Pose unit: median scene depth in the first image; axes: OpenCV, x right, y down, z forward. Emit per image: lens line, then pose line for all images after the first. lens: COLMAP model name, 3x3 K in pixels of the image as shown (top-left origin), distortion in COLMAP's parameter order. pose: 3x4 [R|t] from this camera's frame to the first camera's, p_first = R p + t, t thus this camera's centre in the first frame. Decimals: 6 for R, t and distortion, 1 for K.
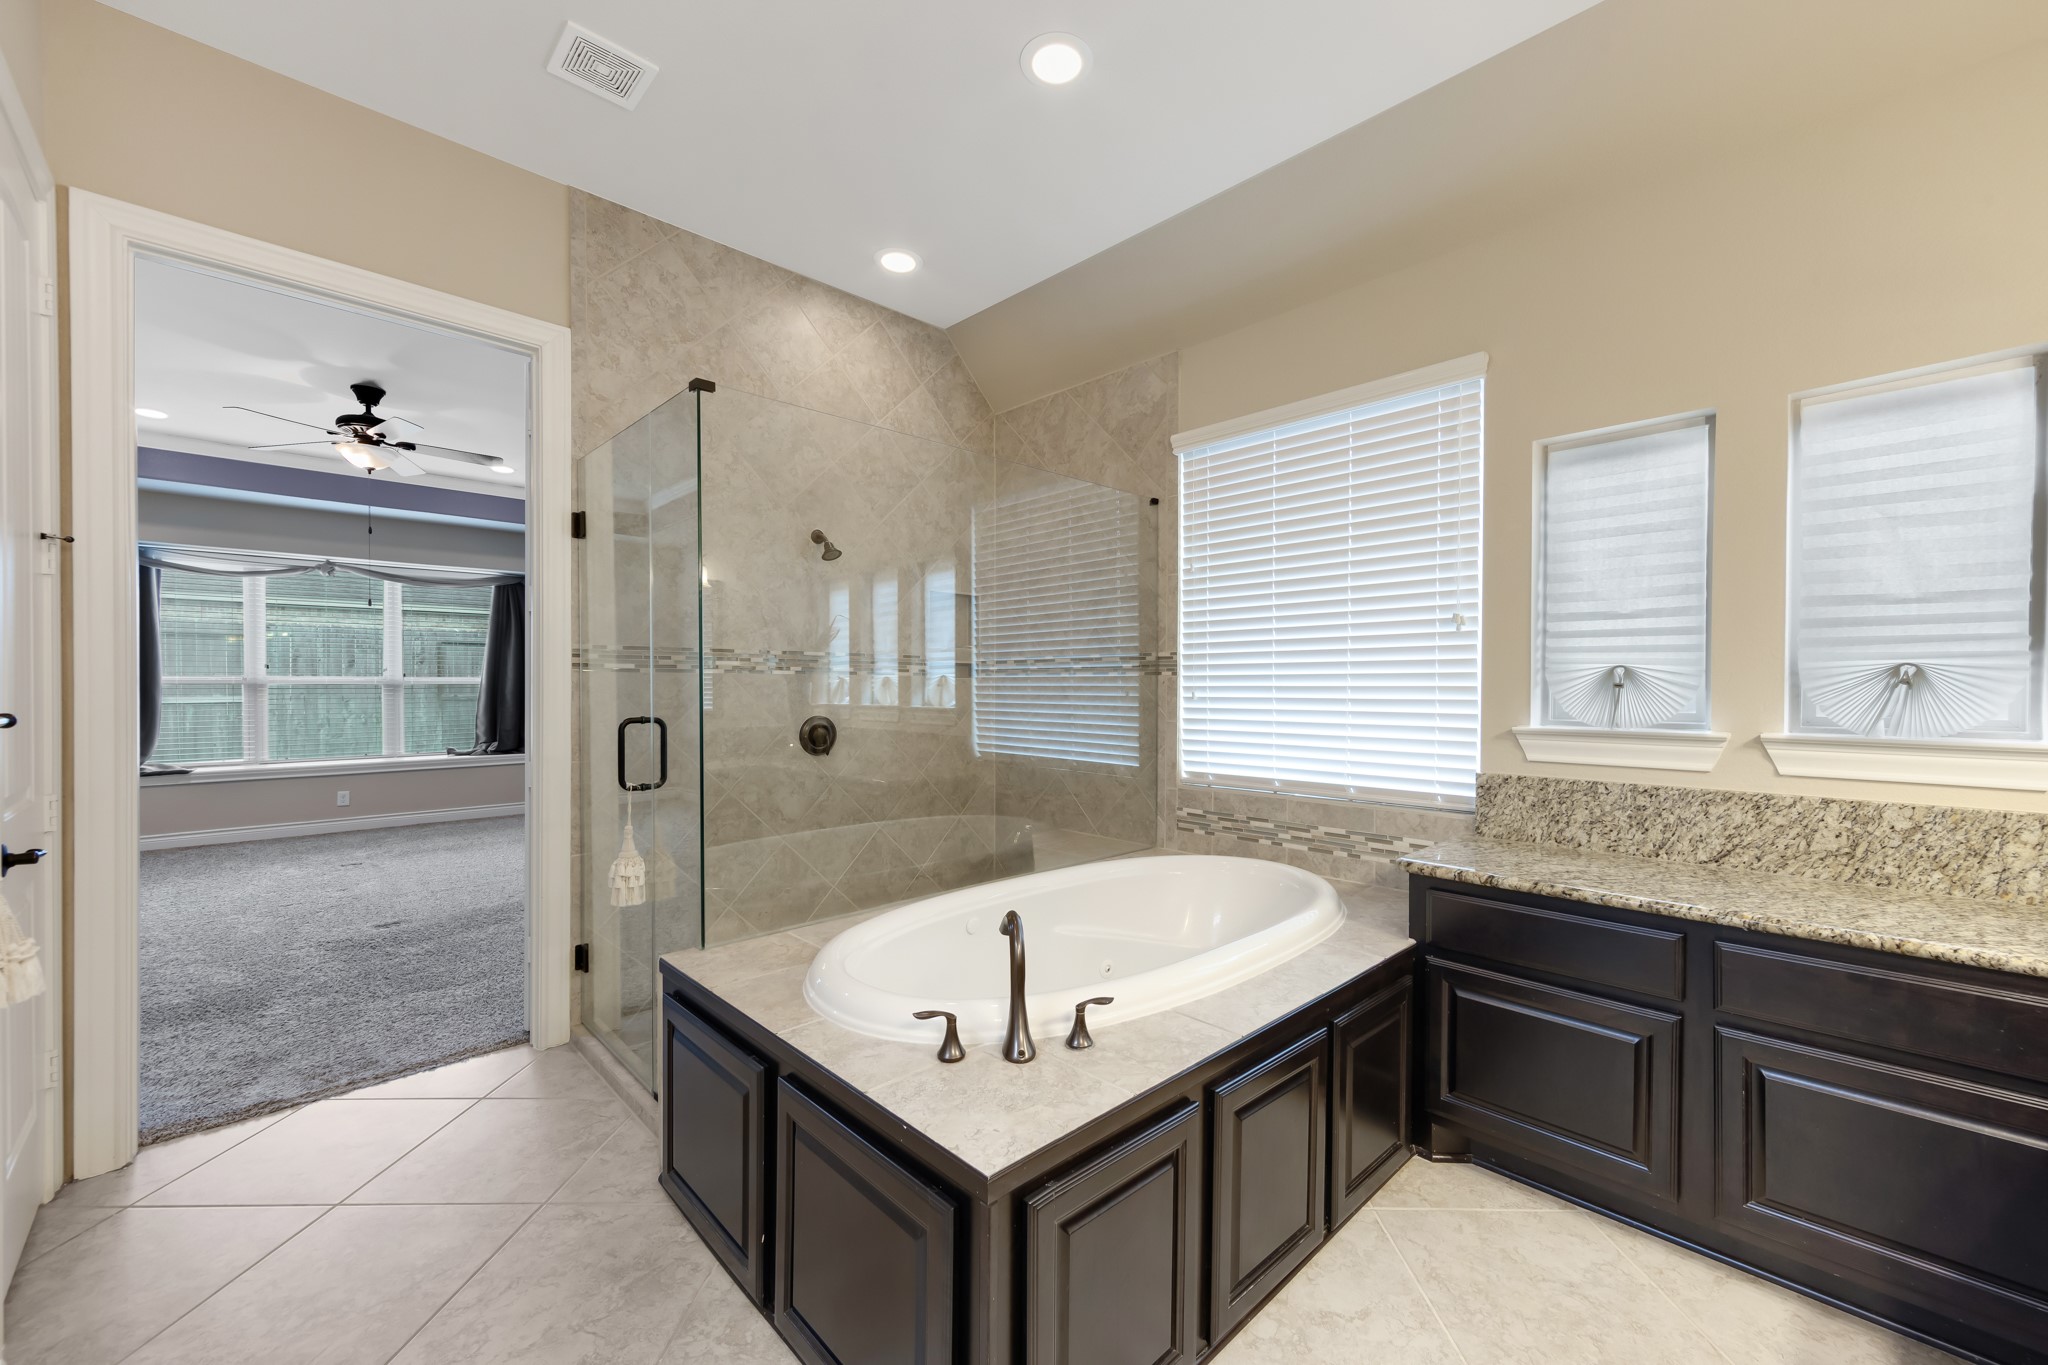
lens RADIAL K [[801.7, 0, 1028.3], [0, 801.7, 691.7], [0, 0, 1]] dist [0.007136, -0.000092]
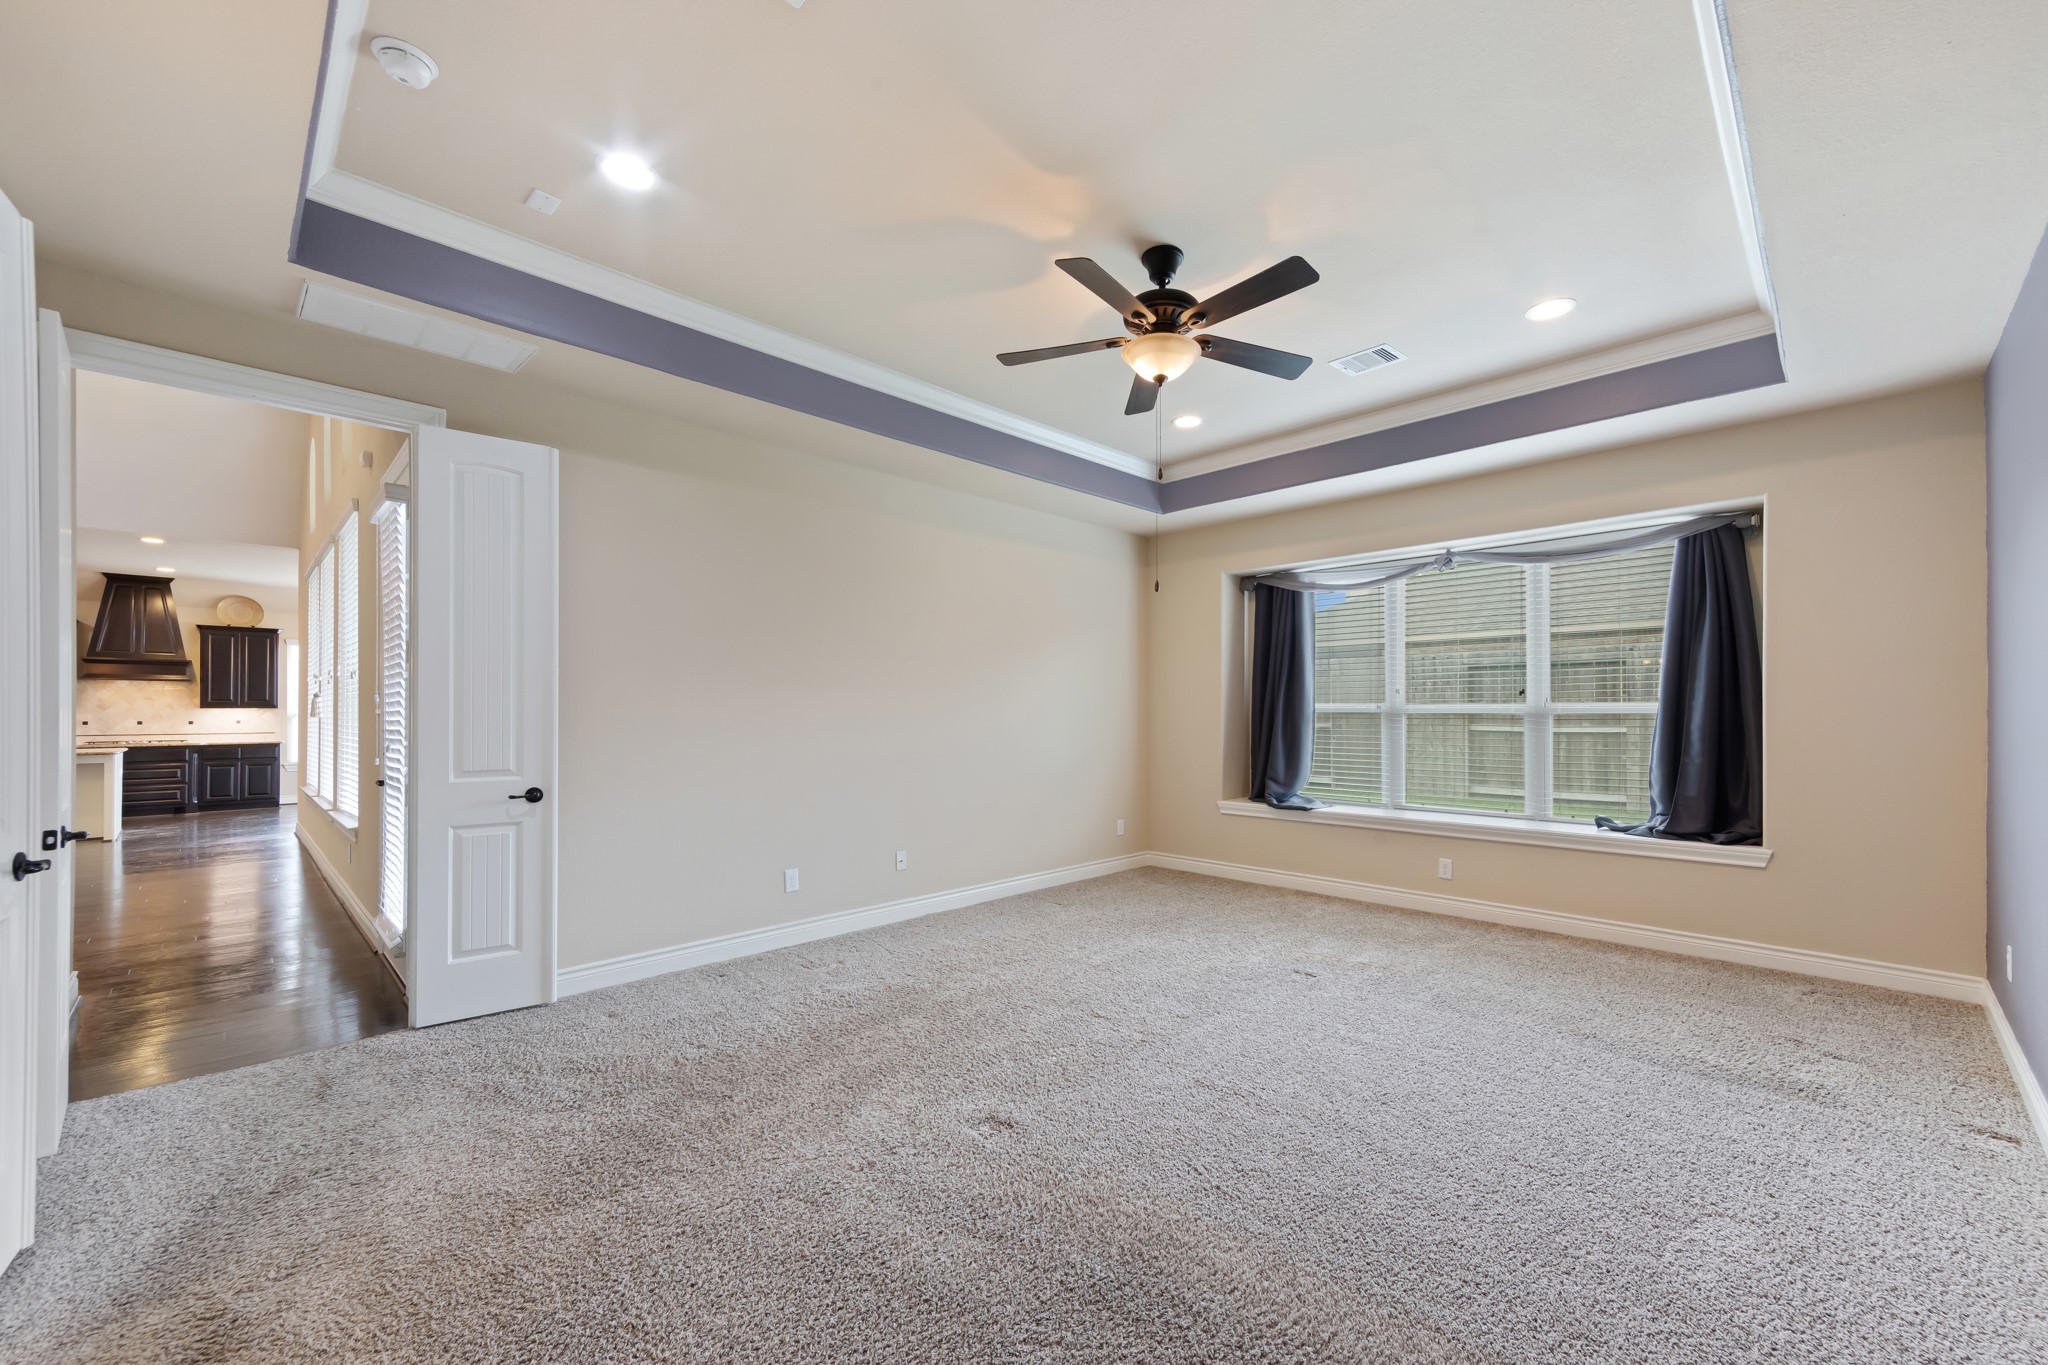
lens RADIAL K [[803.8, 0, 1049.7], [0, 803.8, 706.2], [0, 0, 1]] dist [0.001893, -0.000832]
pose [[0.028112, -0.005654, -0.999589, -0.116408], [-0.008889, 0.999943, -0.005906, -0.007610], [0.999565, 0.009052, 0.028060, 0.567900]]
